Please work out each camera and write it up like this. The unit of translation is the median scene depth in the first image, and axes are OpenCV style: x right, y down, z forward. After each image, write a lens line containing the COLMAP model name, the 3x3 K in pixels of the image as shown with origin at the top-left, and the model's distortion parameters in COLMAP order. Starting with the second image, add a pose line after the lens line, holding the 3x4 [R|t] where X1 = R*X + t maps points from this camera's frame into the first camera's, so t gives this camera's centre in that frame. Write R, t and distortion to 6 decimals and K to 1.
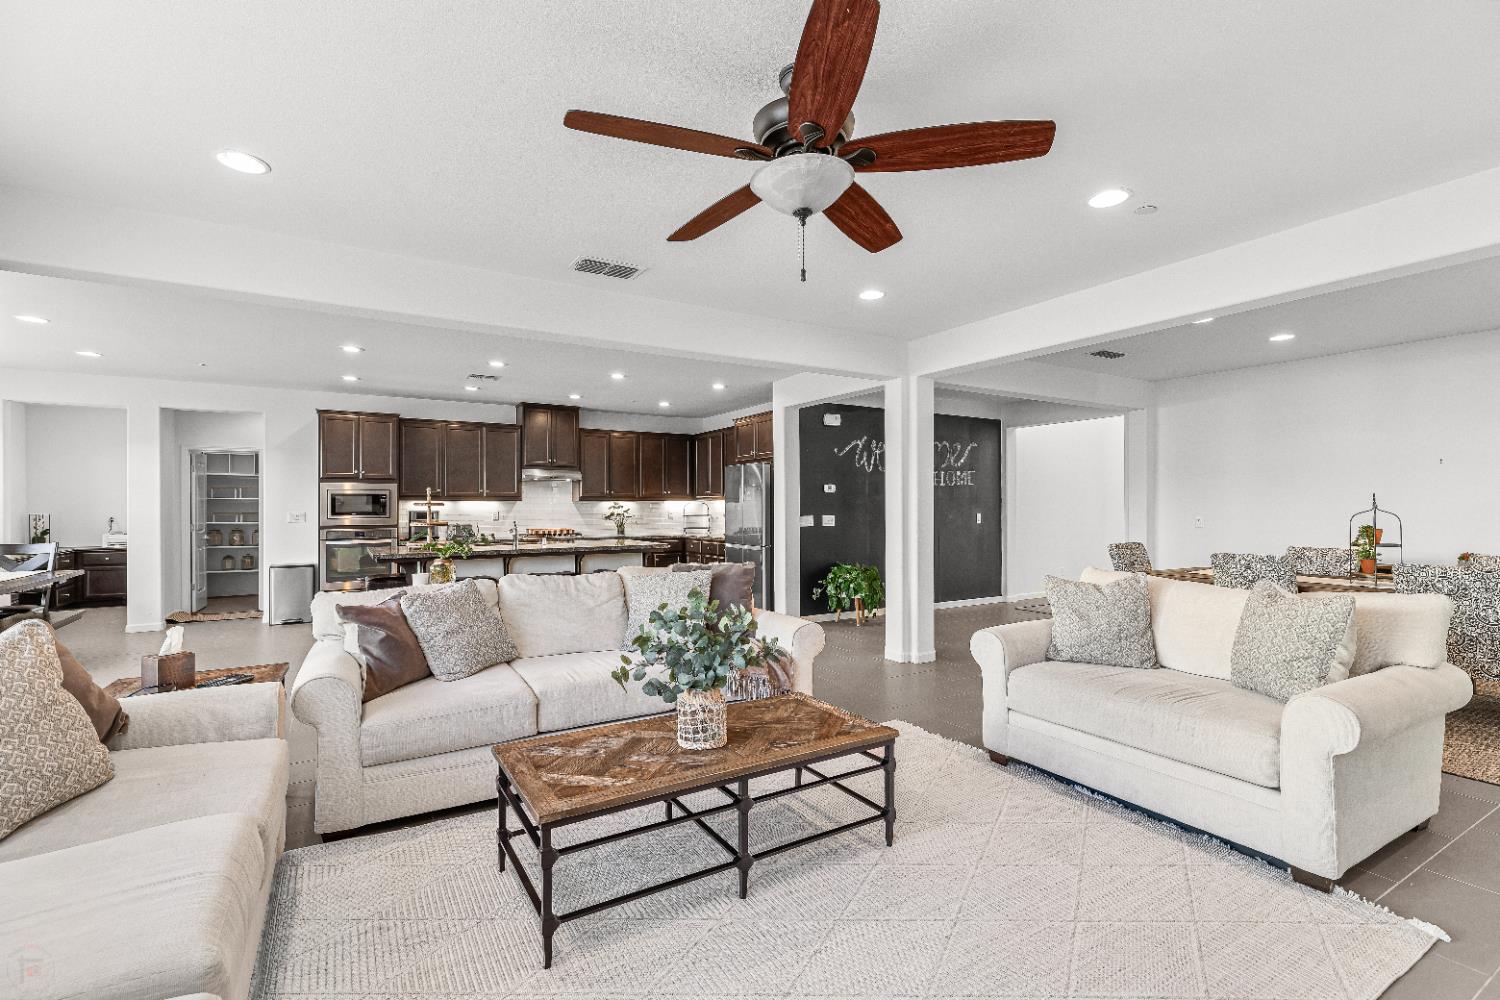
lens RADIAL K [[672.9, 0, 738.1], [0, 672.9, 504.5], [0, 0, 1]] dist [-0.002497, 0.000129]
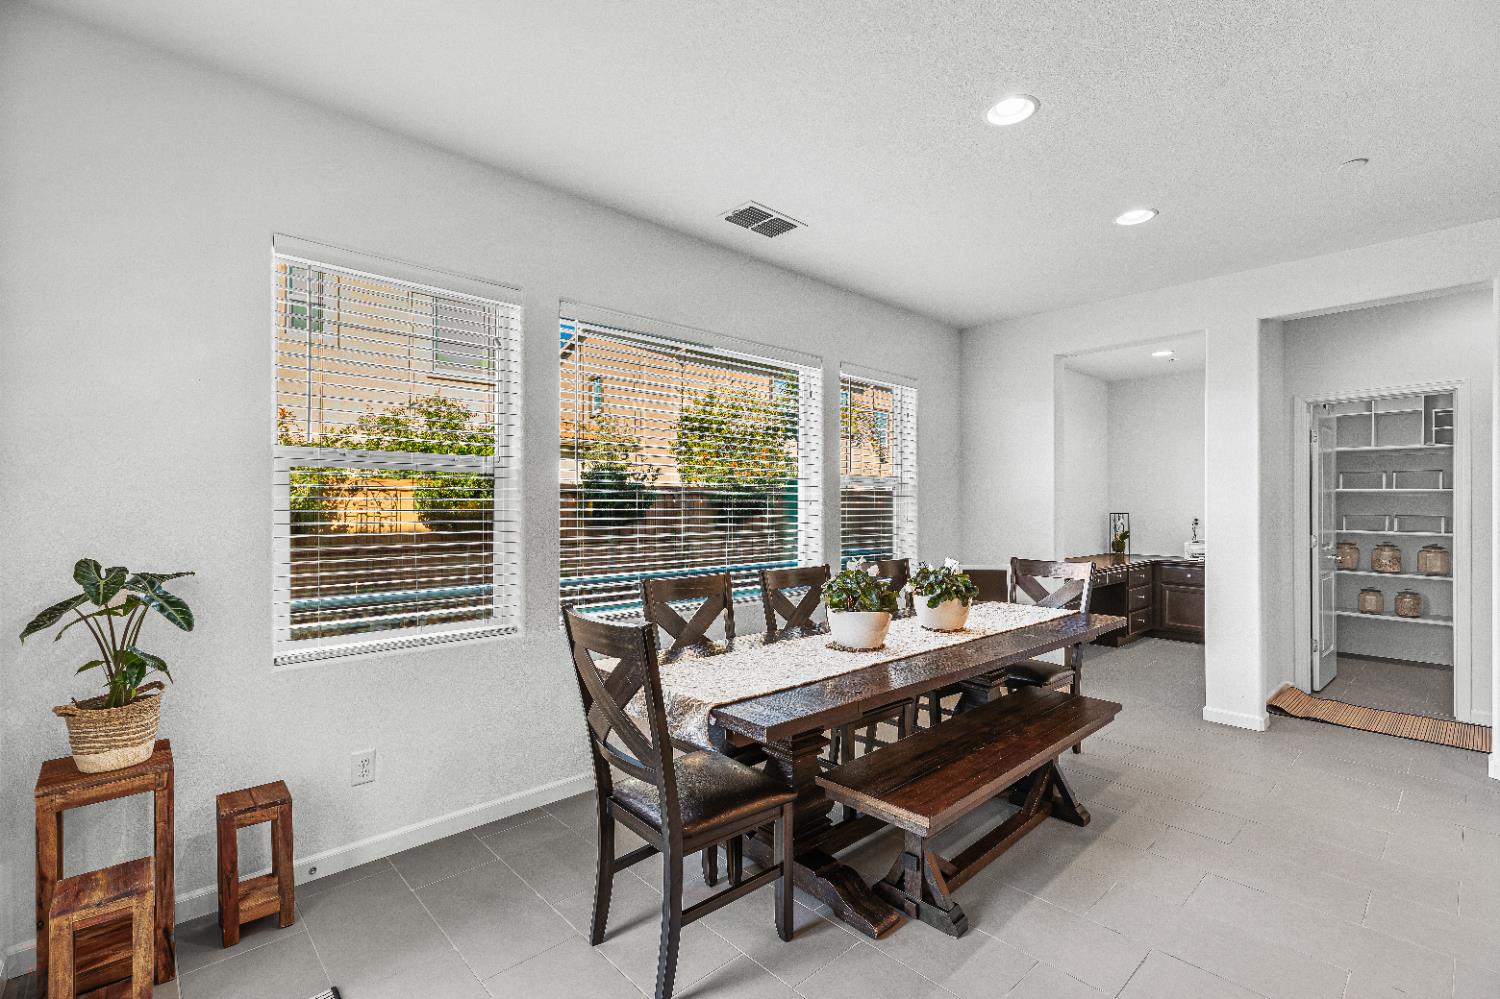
lens RADIAL K [[672.9, 0, 747.8], [0, 672.9, 513.5], [0, 0, 1]] dist [-0.002497, 0.000129]
pose [[0.209043, 0.004939, -0.977894, -0.367823], [0.005627, 0.999965, 0.006254, 0.005976], [0.977890, -0.006810, 0.209008, 0.426714]]
